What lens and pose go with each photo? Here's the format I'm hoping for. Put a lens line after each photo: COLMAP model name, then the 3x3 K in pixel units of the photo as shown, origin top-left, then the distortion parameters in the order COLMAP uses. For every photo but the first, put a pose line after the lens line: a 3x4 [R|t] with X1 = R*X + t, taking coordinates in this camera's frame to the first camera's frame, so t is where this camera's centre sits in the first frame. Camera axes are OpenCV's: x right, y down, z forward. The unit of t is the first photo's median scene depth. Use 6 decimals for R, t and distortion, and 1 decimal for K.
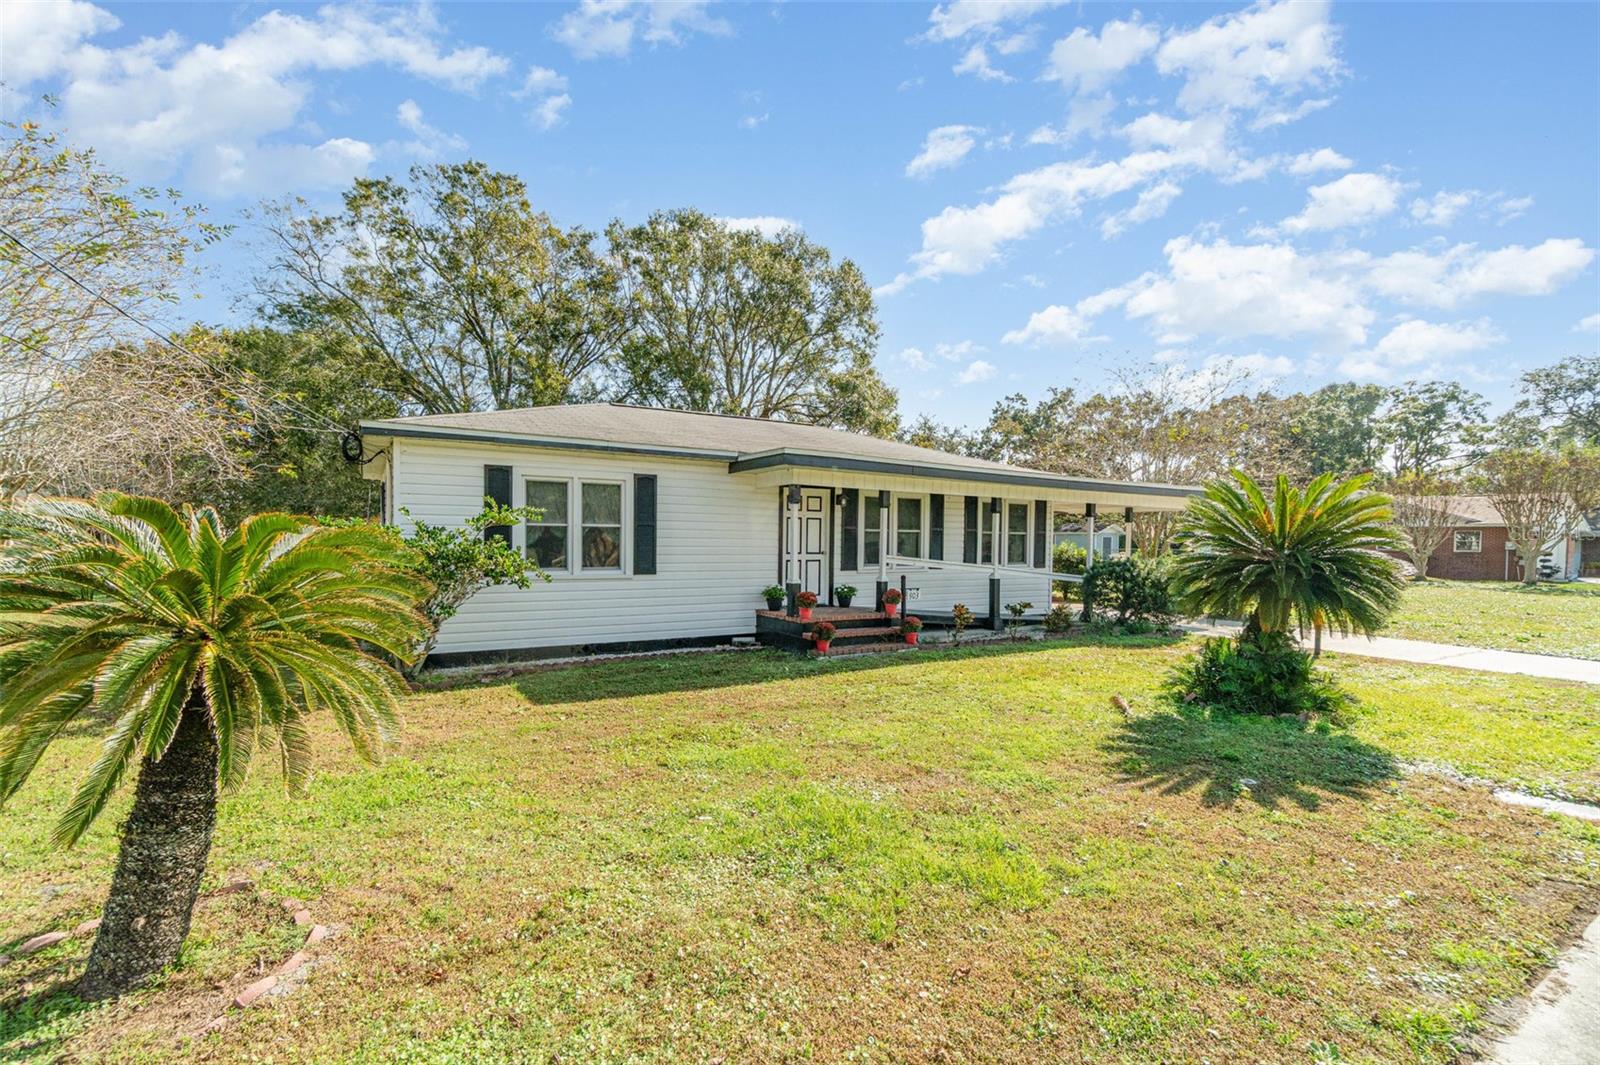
lens RADIAL K [[702.5, 0, 798.4], [0, 702.5, 523.8], [0, 0, 1]] dist [-0.003651, -0.000328]
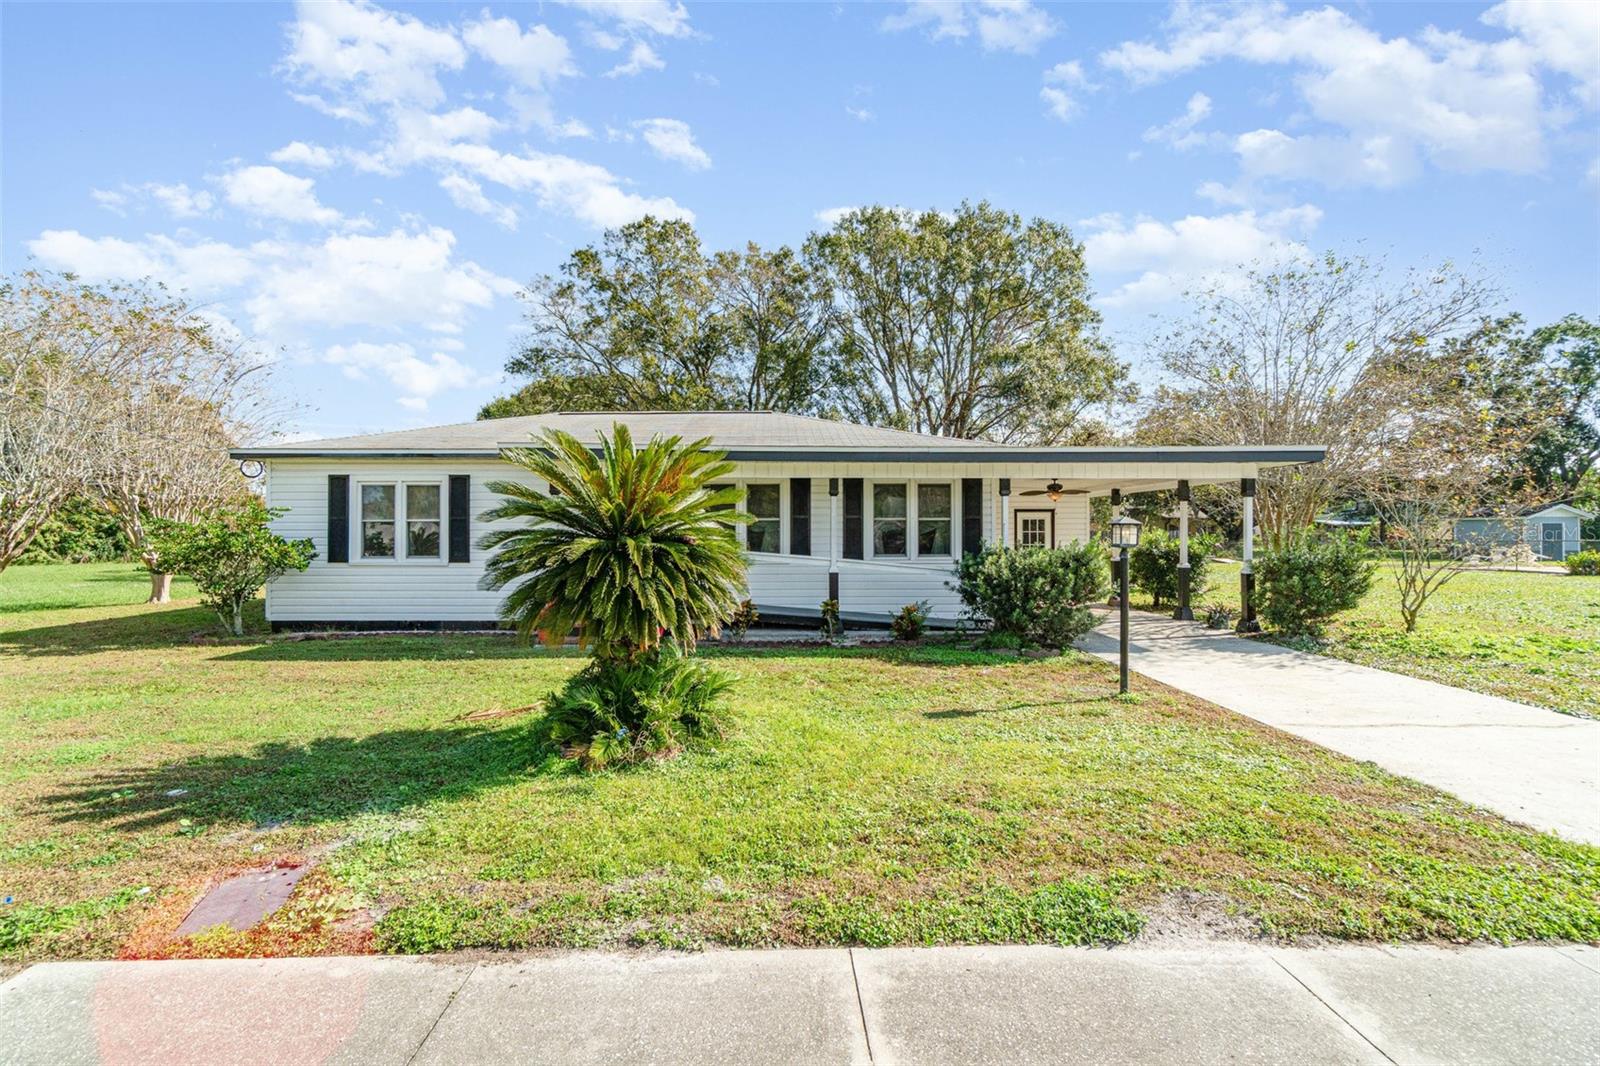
lens RADIAL K [[690.8, 0, 800.0], [0, 690.8, 533.0], [0, 0, 1]] dist [0.020357, 0.000026]
pose [[0.855933, -0.013377, -0.516914, 0.832514], [0.019403, 0.999792, 0.006256, 0.027057], [0.516723, -0.015384, 0.856014, 0.312597]]
